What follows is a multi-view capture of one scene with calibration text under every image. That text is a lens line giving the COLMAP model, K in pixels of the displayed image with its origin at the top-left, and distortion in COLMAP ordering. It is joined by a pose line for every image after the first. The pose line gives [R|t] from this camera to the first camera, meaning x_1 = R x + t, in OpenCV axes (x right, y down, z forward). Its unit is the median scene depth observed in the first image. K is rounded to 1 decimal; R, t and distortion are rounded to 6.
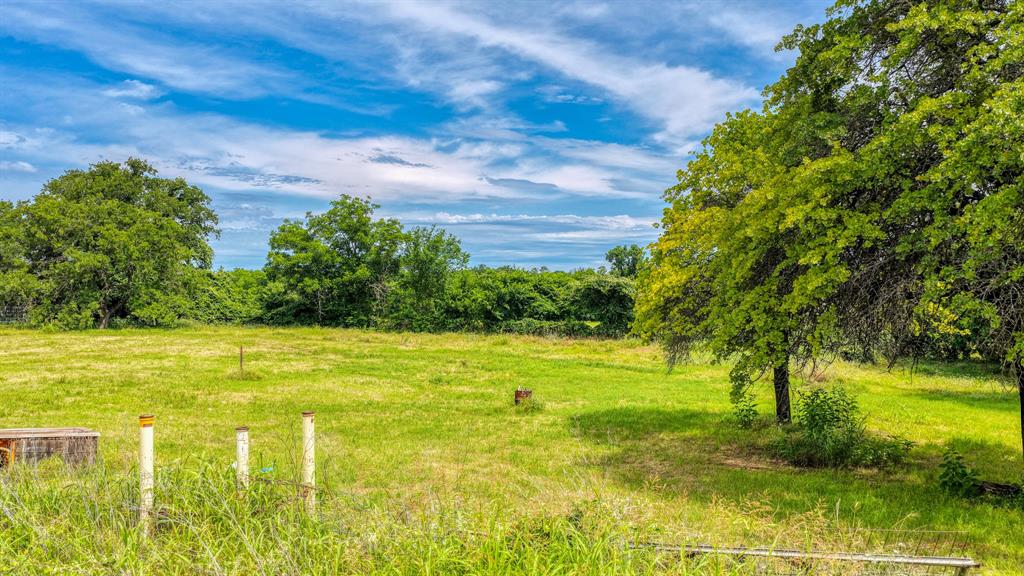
lens RADIAL K [[842.0, 0, 510.1], [0, 842.0, 287.5], [0, 0, 1]] dist [-0.001530, 0.015959]
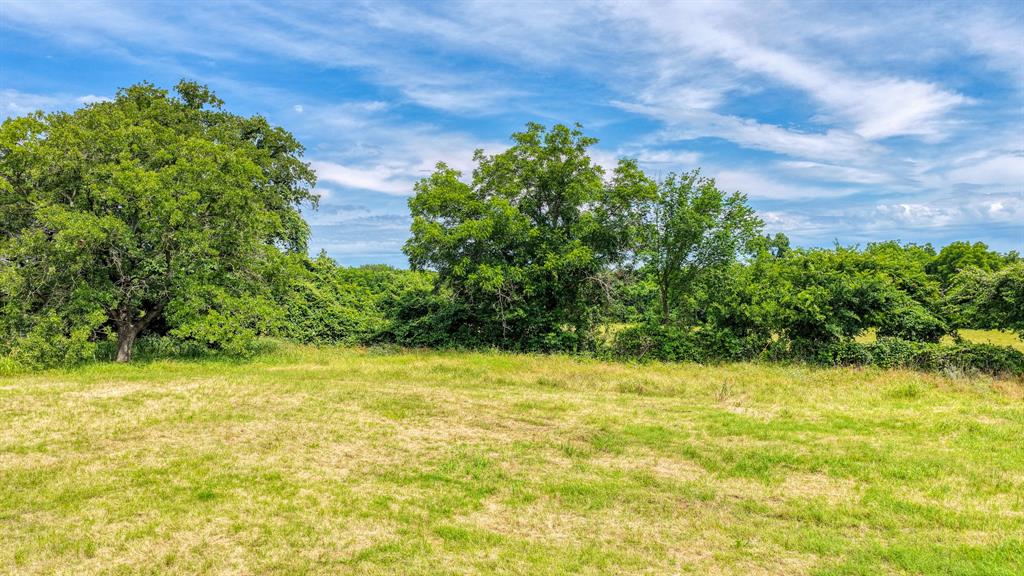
lens RADIAL K [[842.0, 0, 513.9], [0, 842.0, 284.5], [0, 0, 1]] dist [-0.001530, 0.015959]
pose [[0.997103, -0.004687, -0.075919, -0.174365], [0.004561, 0.999988, -0.001835, 0.002818], [0.075927, 0.001483, 0.997112, 0.437189]]
